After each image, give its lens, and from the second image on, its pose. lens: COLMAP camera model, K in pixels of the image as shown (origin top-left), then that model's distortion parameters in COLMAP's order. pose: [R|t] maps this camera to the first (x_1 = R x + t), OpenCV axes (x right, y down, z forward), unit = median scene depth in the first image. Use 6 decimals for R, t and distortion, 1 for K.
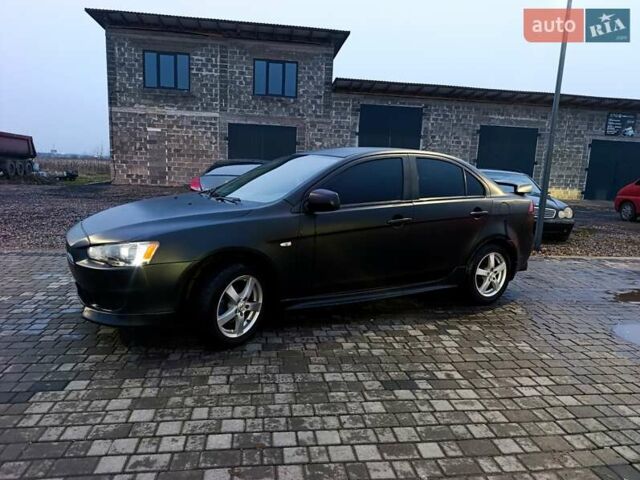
lens RADIAL K [[434.5, 0, 320.0], [0, 434.5, 240.0], [0, 0, 1]] dist [0.040915, -0.058115]
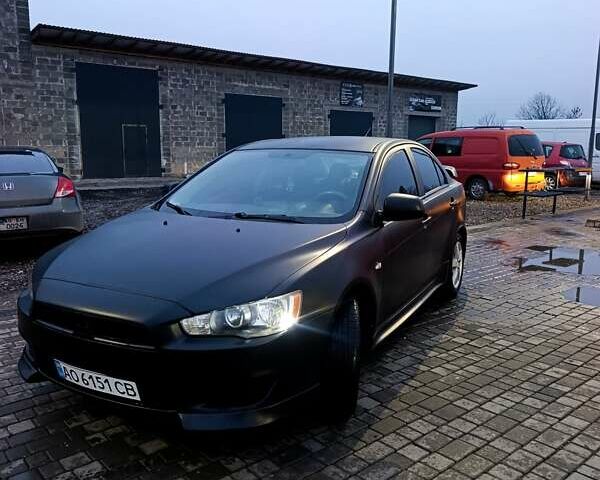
lens RADIAL K [[536.1, 0, 300.0], [0, 536.1, 240.0], [0, 0, 1]] dist [0.011317, -0.016009]
pose [[0.844514, -0.127970, 0.520020, -0.098202], [0.118447, 0.991615, 0.051666, -0.015055], [-0.522271, 0.017962, 0.852590, 0.031761]]
